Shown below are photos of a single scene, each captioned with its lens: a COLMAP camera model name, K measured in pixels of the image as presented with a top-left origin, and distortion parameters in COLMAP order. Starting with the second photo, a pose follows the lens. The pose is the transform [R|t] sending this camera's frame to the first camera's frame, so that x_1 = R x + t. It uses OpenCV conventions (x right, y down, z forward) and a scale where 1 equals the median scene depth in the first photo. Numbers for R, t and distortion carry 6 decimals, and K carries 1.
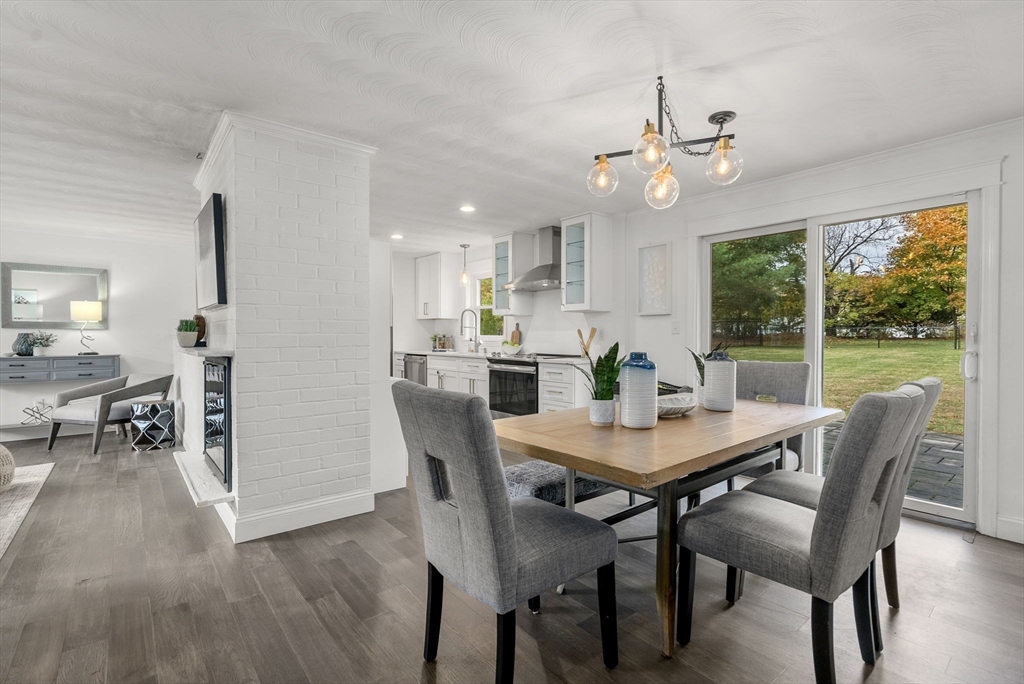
lens RADIAL K [[476.8, 0, 509.1], [0, 476.8, 342.5], [0, 0, 1]] dist [0.000392, 0.000007]
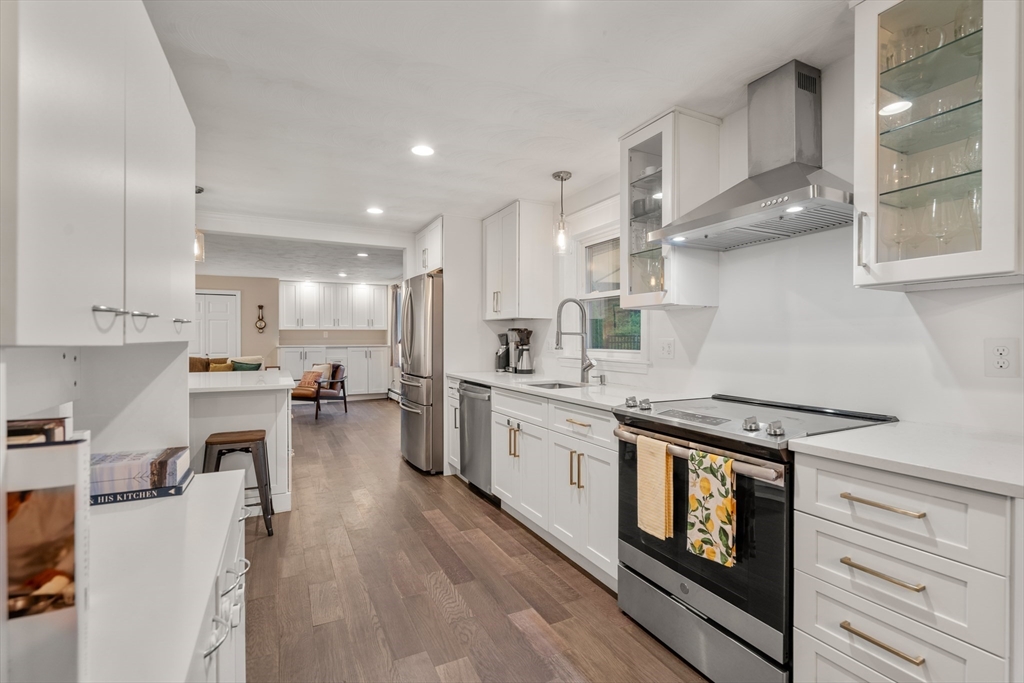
lens RADIAL K [[463.8, 0, 506.8], [0, 463.8, 342.0], [0, 0, 1]] dist [-0.002282, 0.000027]
pose [[0.974461, -0.000459, -0.224554, -0.042472], [-0.001621, 0.999957, -0.009080, -0.020727], [0.224549, 0.009213, 0.974419, 0.554229]]
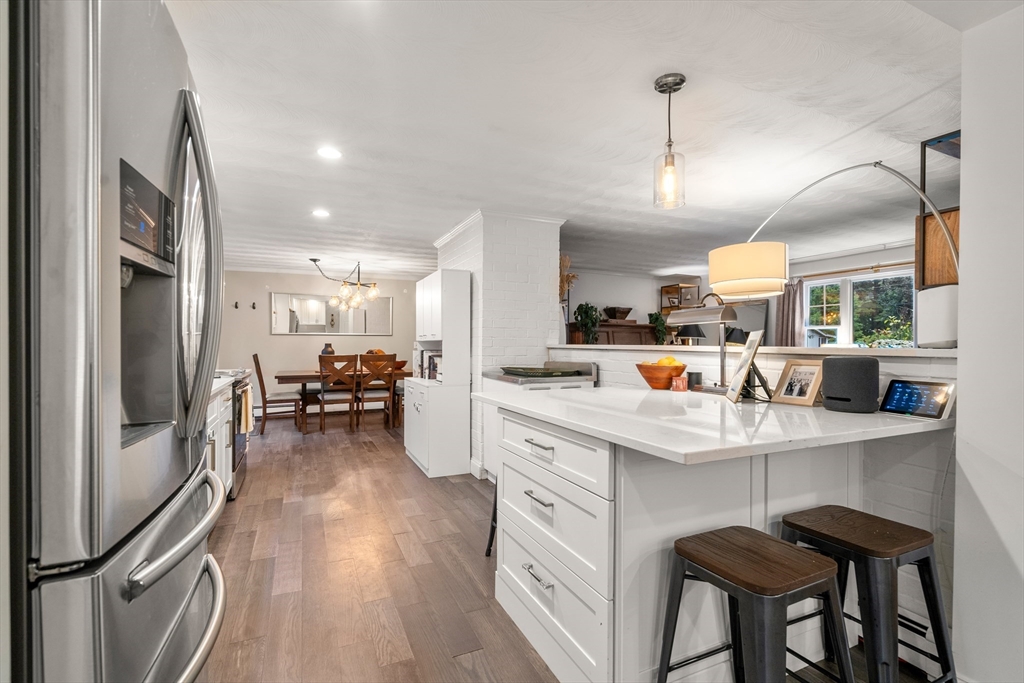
lens RADIAL K [[463.8, 0, 510.7], [0, 463.8, 344.7], [0, 0, 1]] dist [-0.002282, 0.000027]
pose [[-0.966025, 0.001314, 0.258445, -0.473625], [0.005283, 0.999879, 0.014663, -0.024806], [-0.258395, 0.015531, -0.965915, 1.295863]]
